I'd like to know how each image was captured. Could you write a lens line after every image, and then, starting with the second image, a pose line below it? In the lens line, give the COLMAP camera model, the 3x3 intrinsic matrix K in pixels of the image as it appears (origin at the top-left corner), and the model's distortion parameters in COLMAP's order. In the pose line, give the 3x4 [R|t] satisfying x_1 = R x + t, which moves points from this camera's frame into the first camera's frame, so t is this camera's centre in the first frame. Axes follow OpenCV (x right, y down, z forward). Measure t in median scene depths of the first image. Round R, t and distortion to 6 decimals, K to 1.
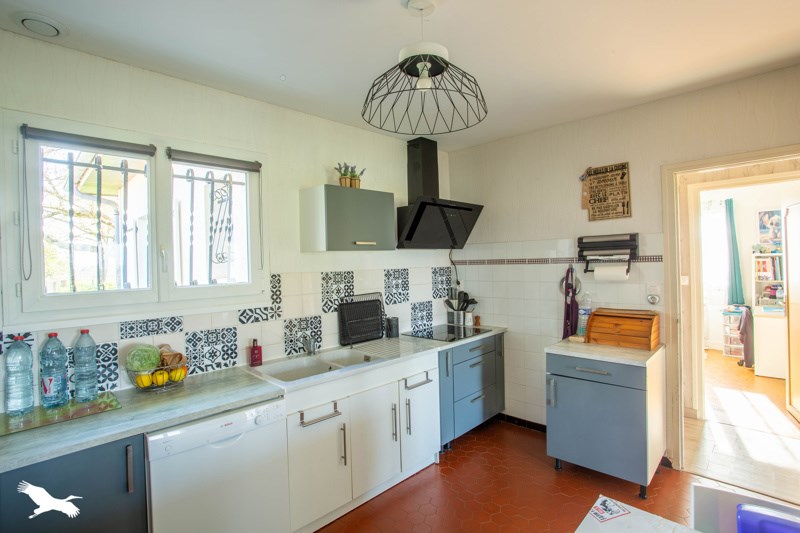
lens RADIAL K [[387.2, 0, 392.8], [0, 387.2, 265.3], [0, 0, 1]] dist [-0.035806, 0.009857]
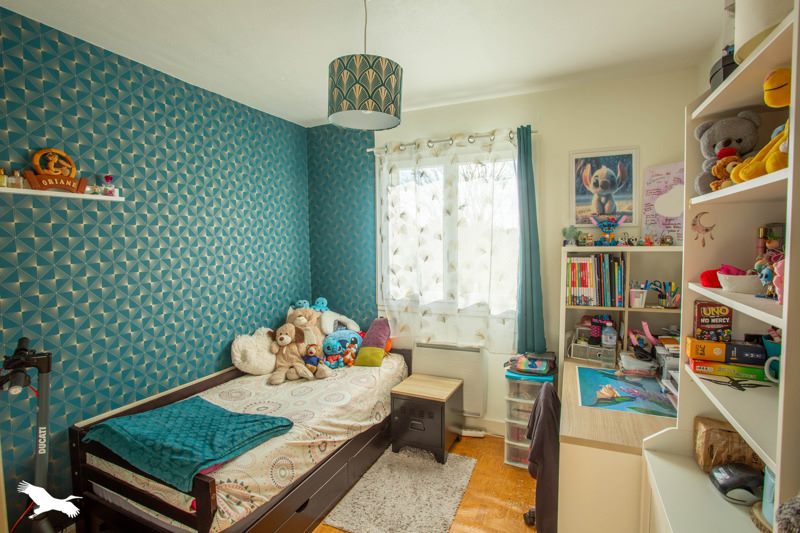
lens RADIAL K [[387.2, 0, 396.7], [0, 387.2, 263.0], [0, 0, 1]] dist [-0.035806, 0.009857]
pose [[0.935339, 0.001294, 0.353750, 0.602984], [-0.014494, 0.999294, 0.034670, -0.023640], [-0.353455, -0.037556, 0.934697, 0.638359]]
